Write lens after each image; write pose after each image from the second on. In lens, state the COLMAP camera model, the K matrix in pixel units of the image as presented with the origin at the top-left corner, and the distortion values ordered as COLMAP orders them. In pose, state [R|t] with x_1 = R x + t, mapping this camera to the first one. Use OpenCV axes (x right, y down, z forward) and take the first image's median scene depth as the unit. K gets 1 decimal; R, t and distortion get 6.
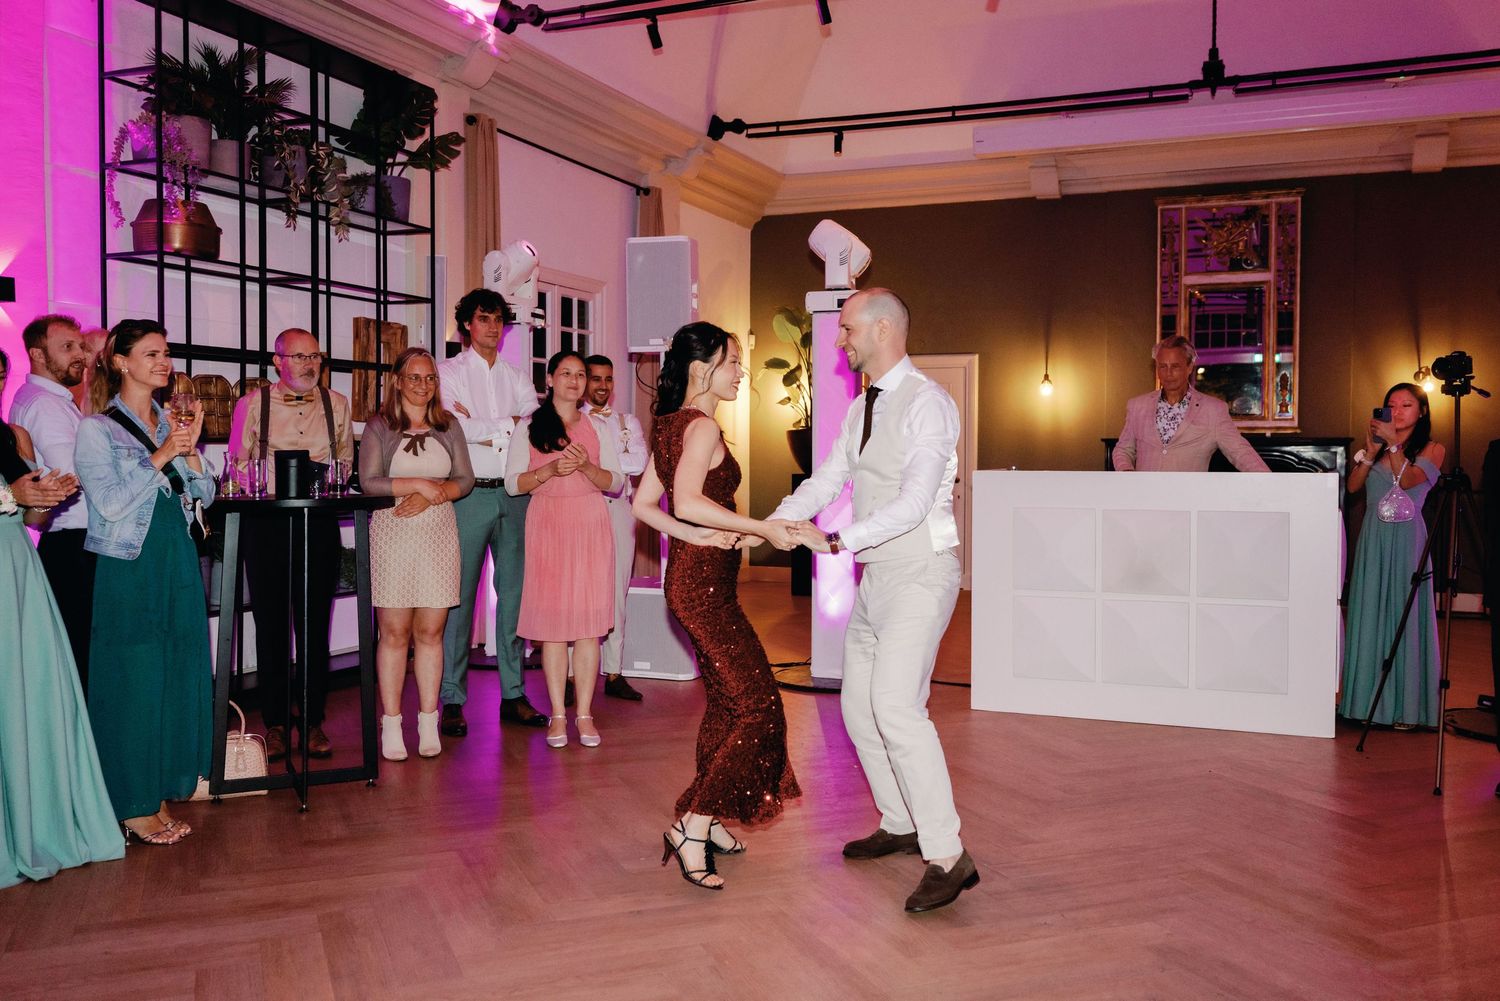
lens RADIAL K [[1349.4, 0, 749.2], [0, 1349.4, 468.8], [0, 0, 1]] dist [0.006847, 0.009287]
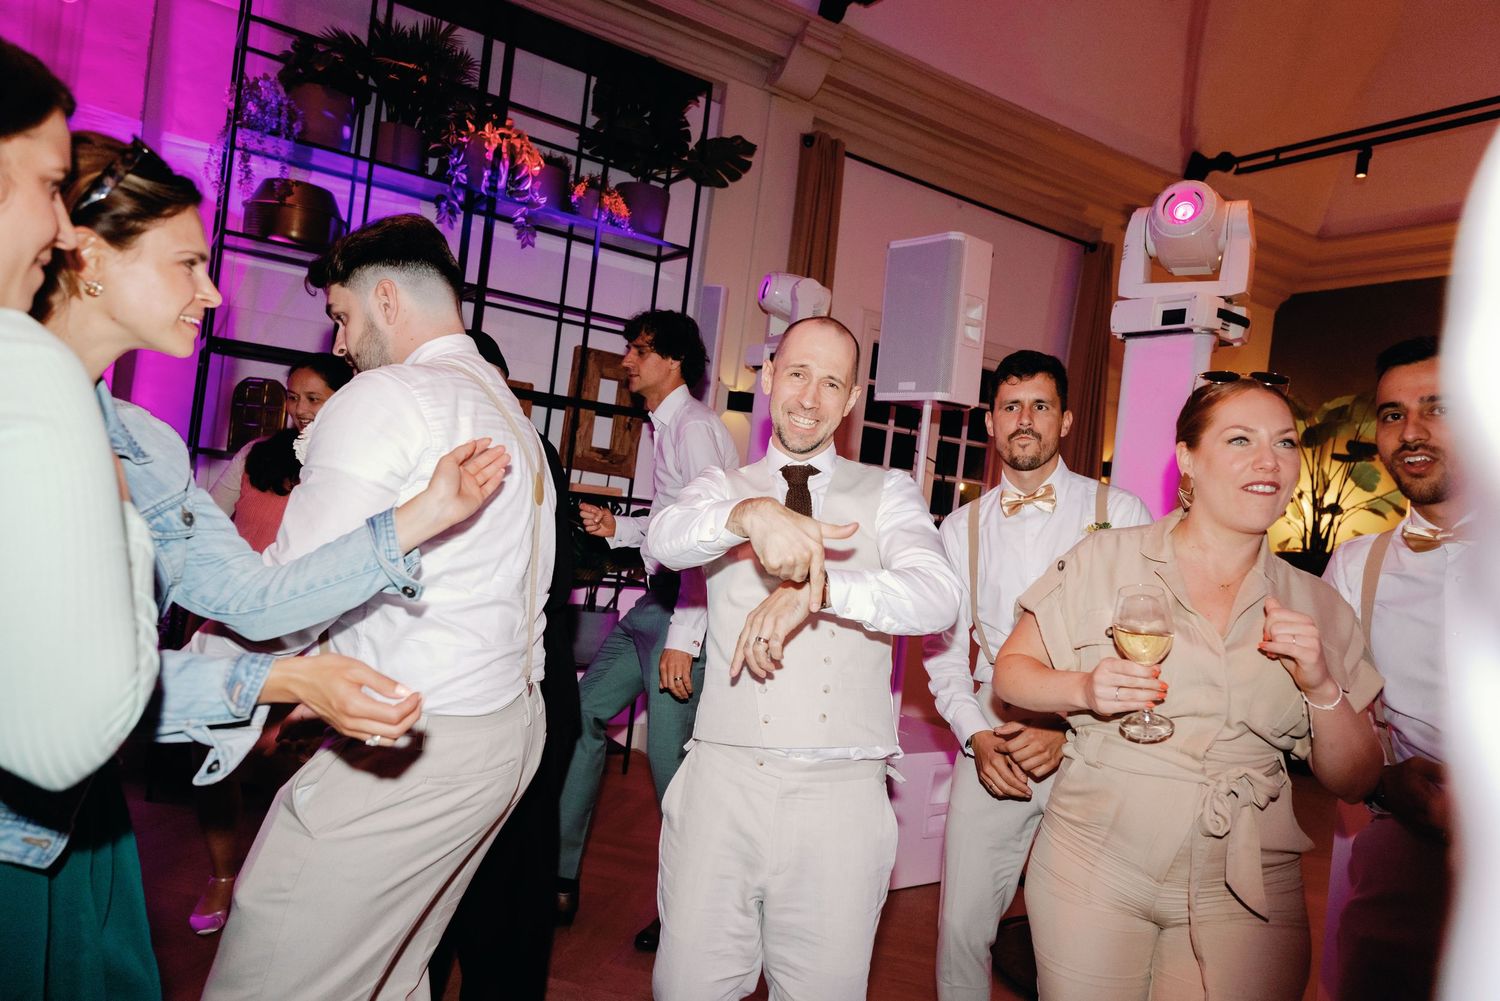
lens RADIAL K [[1140.1, 0, 750.0], [0, 1140.1, 500.5], [0, 0, 1]] dist [0.011534, 0.003104]
pose [[0.830430, 0.087449, -0.550216, 0.177340], [-0.129259, 0.990898, -0.037599, -0.002113], [0.541920, 0.102344, 0.834175, 0.401179]]
